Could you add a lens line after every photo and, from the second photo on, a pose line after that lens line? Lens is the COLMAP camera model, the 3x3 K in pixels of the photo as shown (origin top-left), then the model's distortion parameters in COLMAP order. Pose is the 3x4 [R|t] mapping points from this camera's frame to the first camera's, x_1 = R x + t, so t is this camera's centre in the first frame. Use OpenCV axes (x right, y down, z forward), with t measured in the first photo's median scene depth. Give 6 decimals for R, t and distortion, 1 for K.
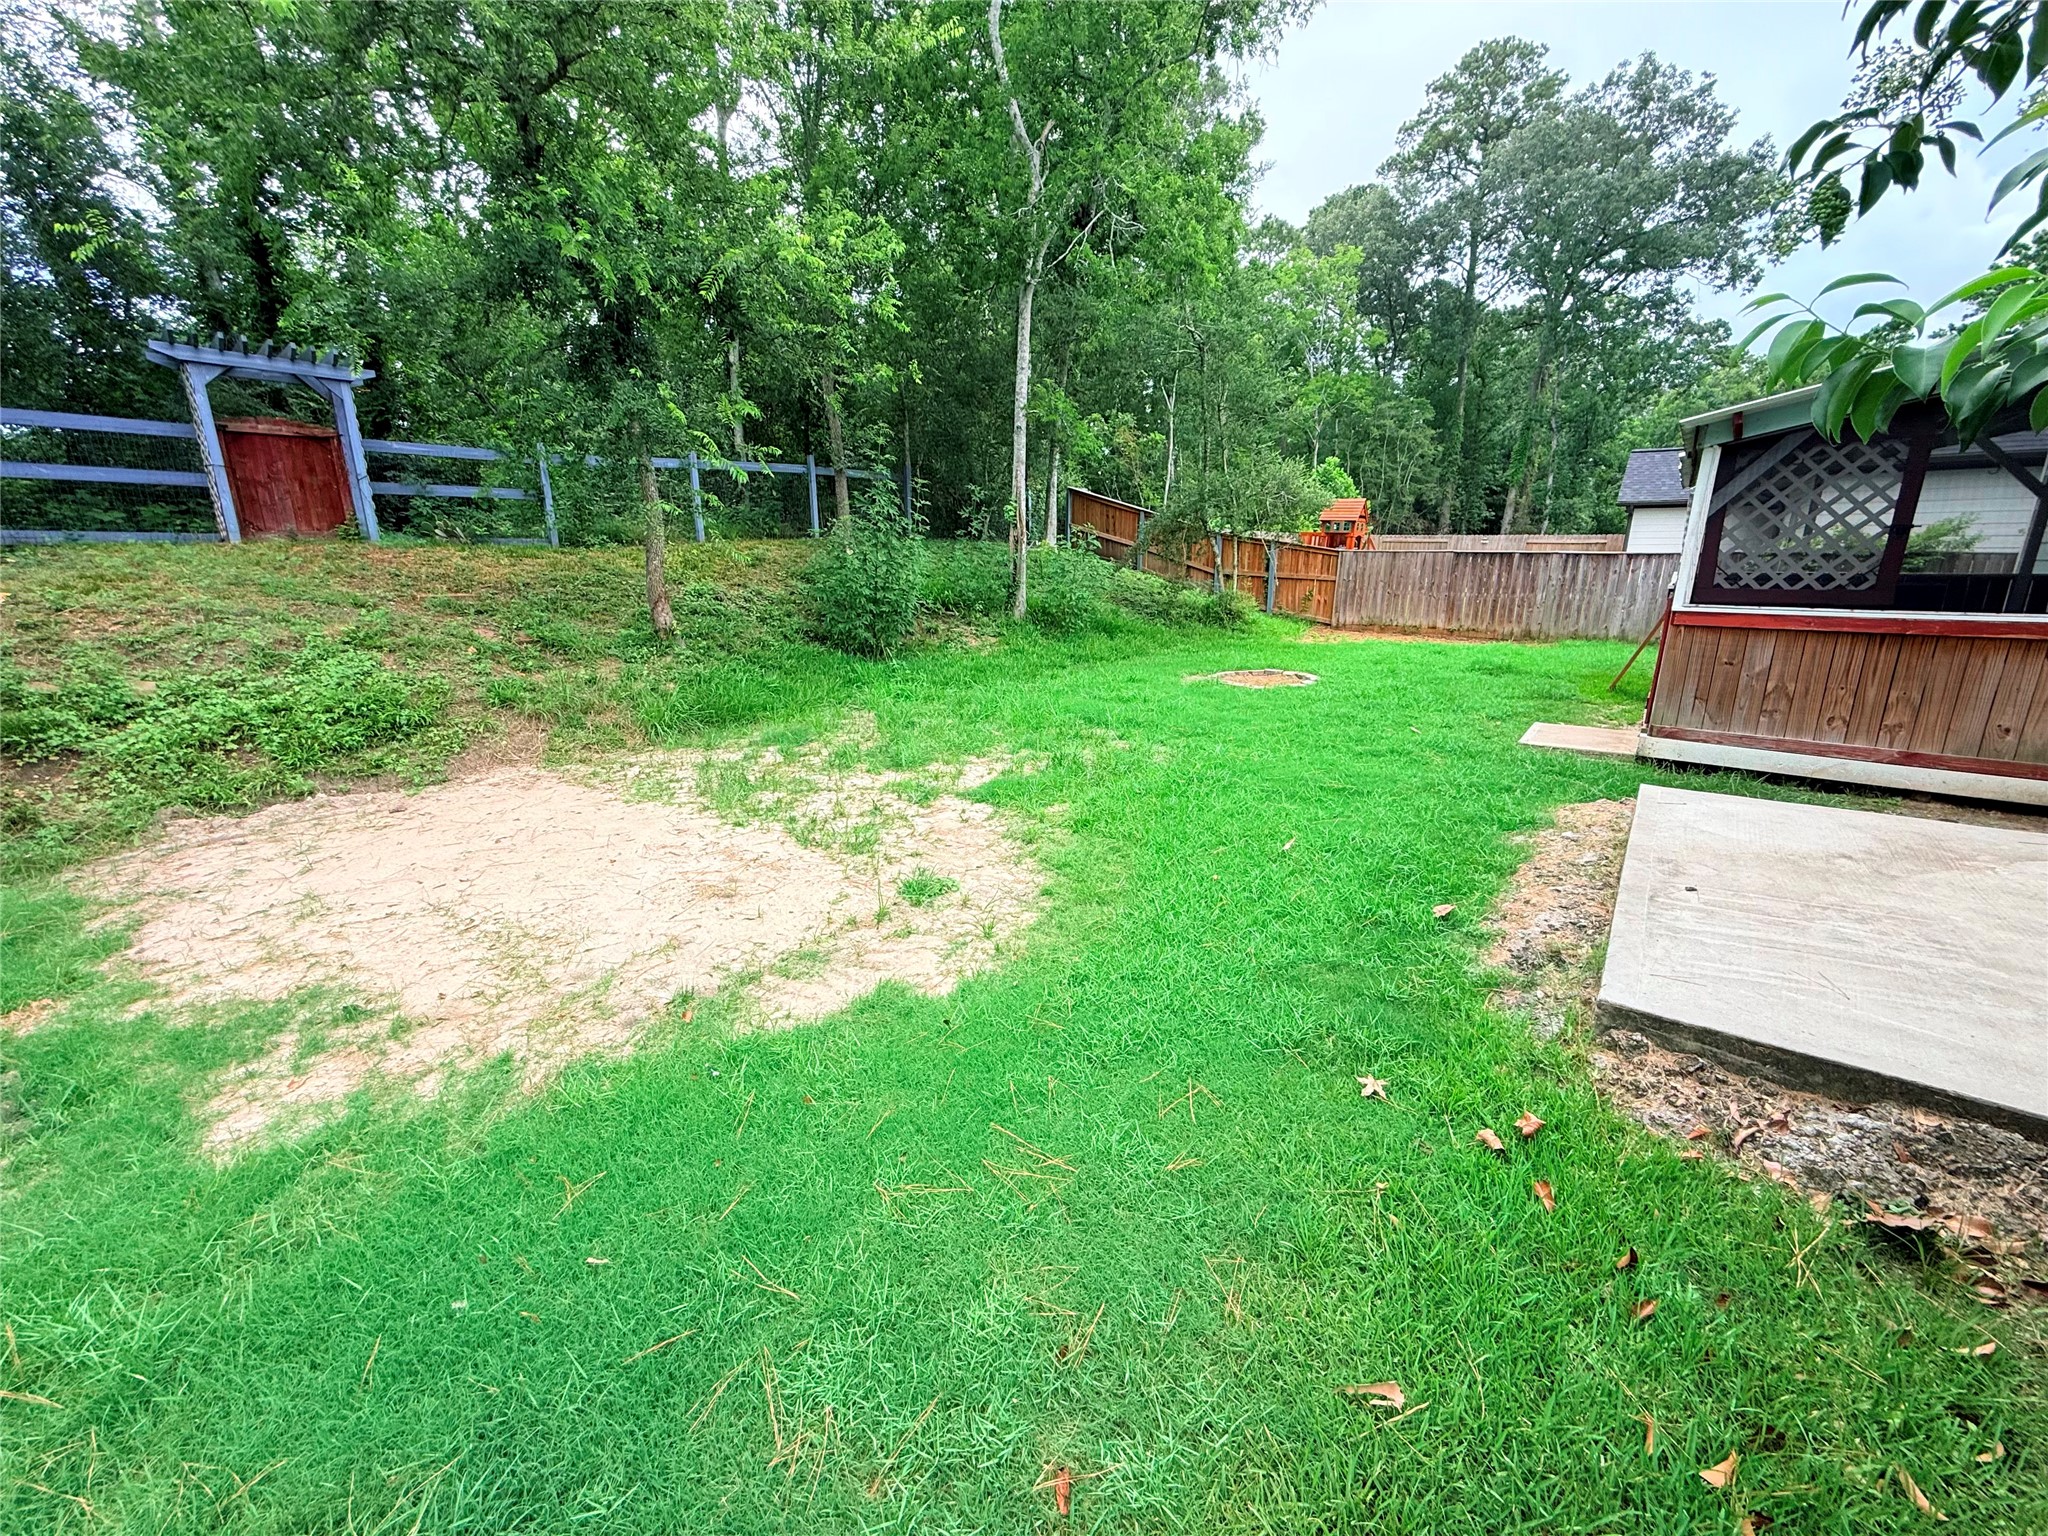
lens RADIAL K [[811.4, 0, 1024.0], [0, 811.4, 768.0], [0, 0, 1]] dist [-0.000172, -0.000154]
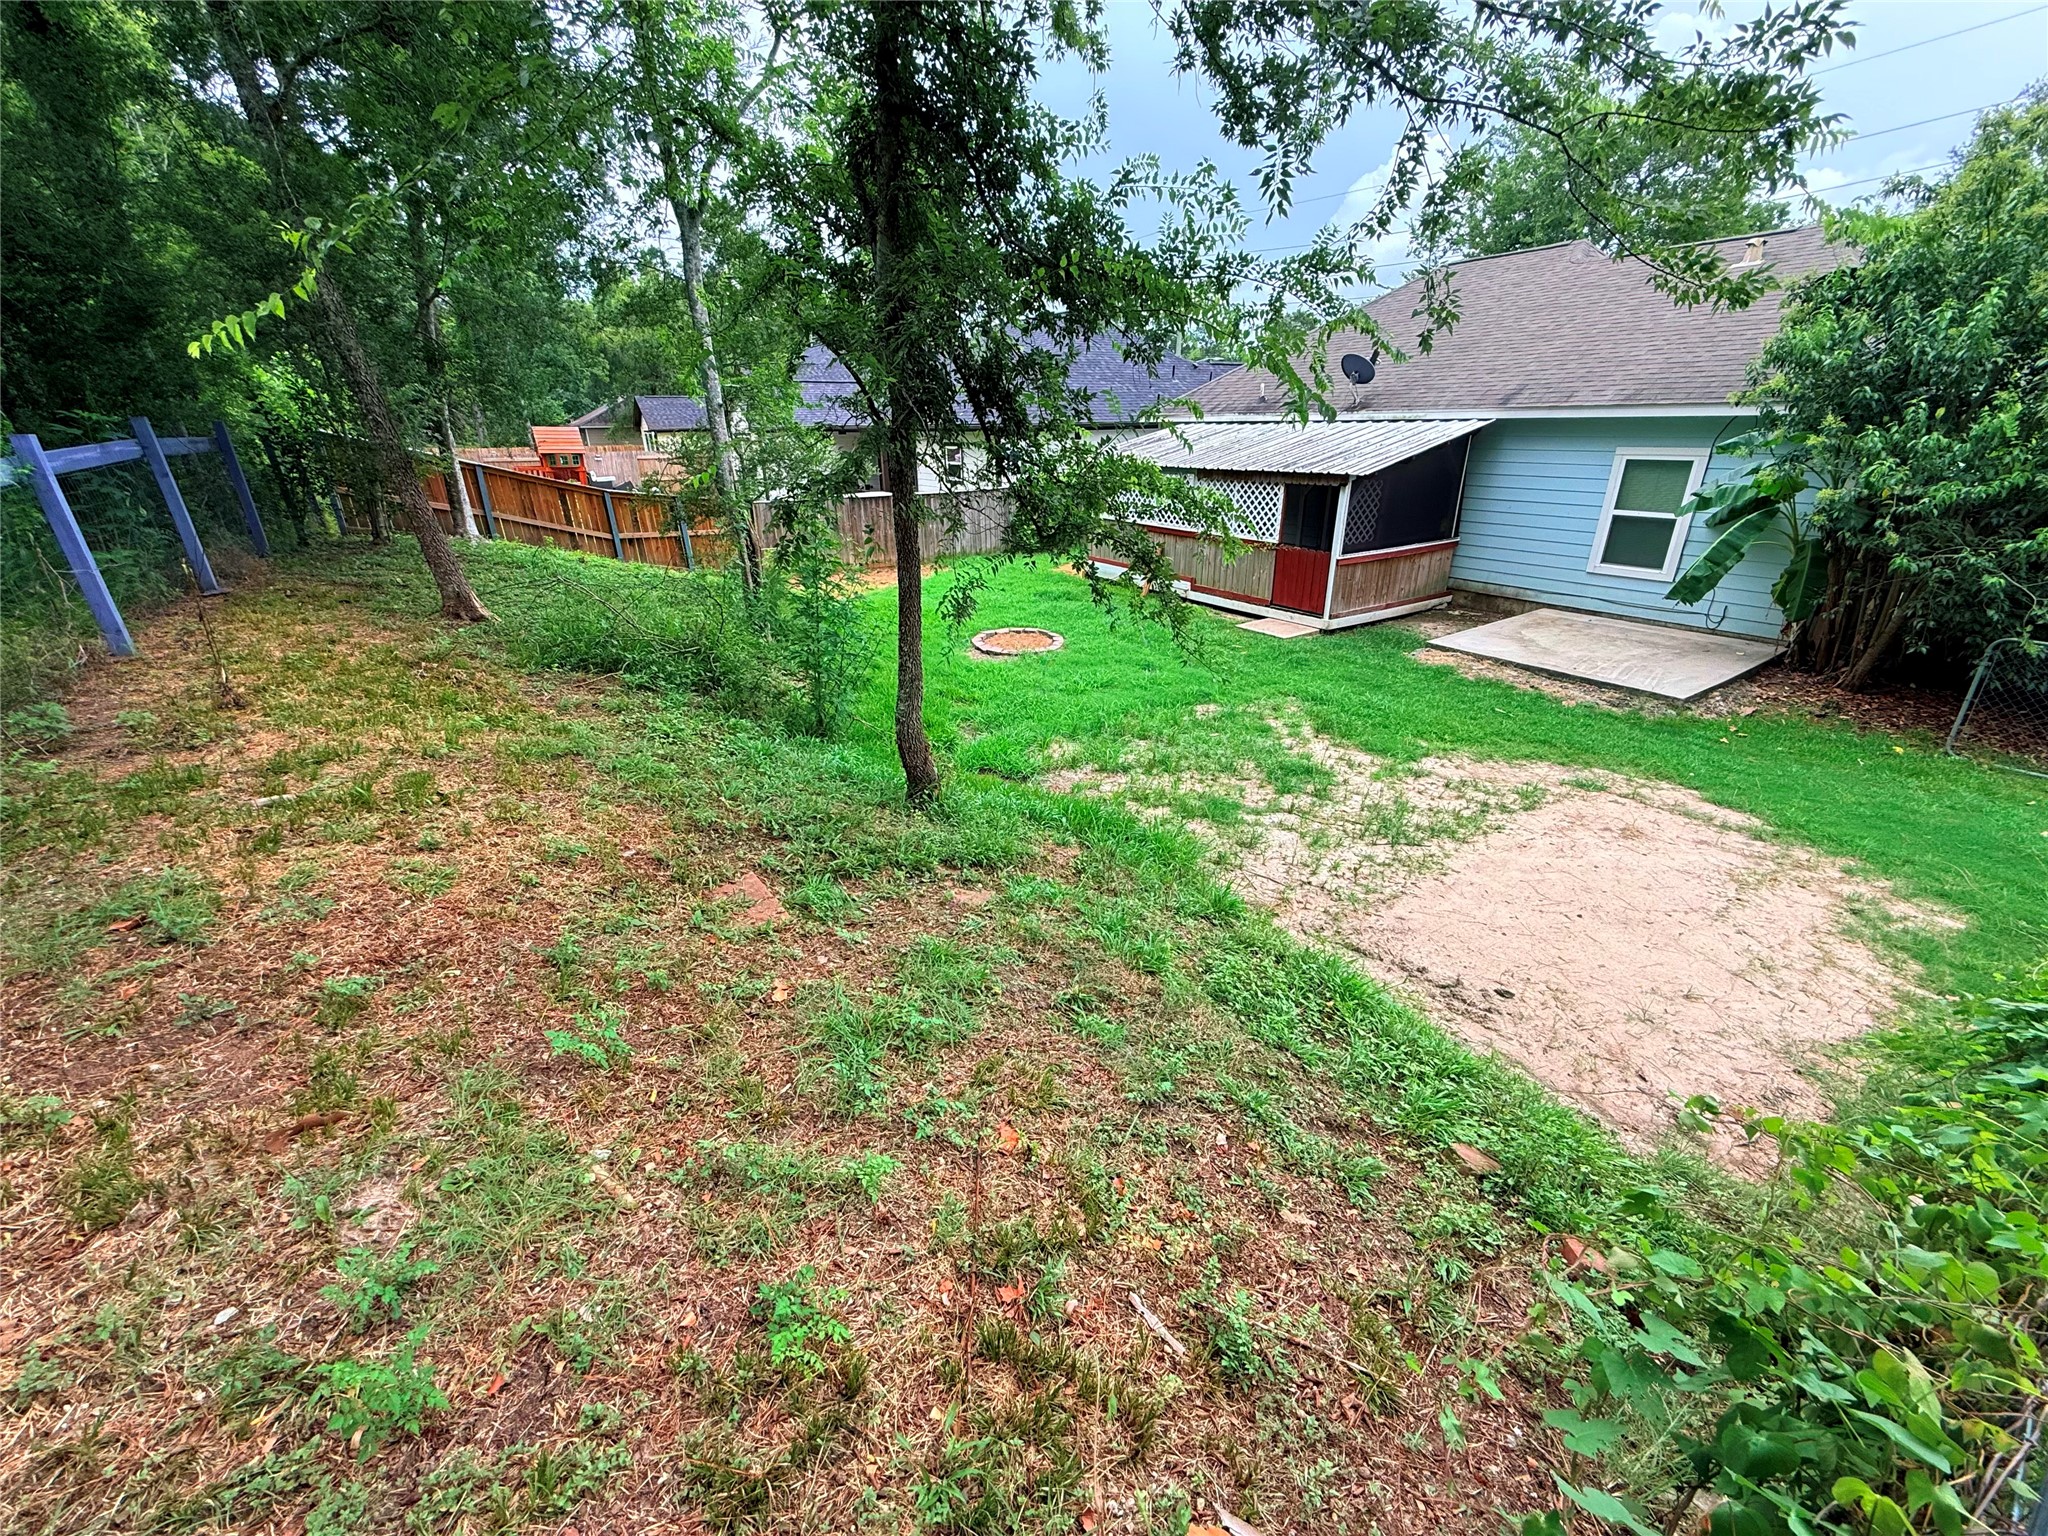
lens RADIAL K [[811.4, 0, 1024.0], [0, 811.4, 768.0], [0, 0, 1]] dist [-0.000172, -0.000154]
pose [[0.324020, -0.377553, 0.867447, -1.967035], [0.256904, 0.917575, 0.303408, -0.723045], [-0.910500, 0.124541, 0.394308, 1.306989]]
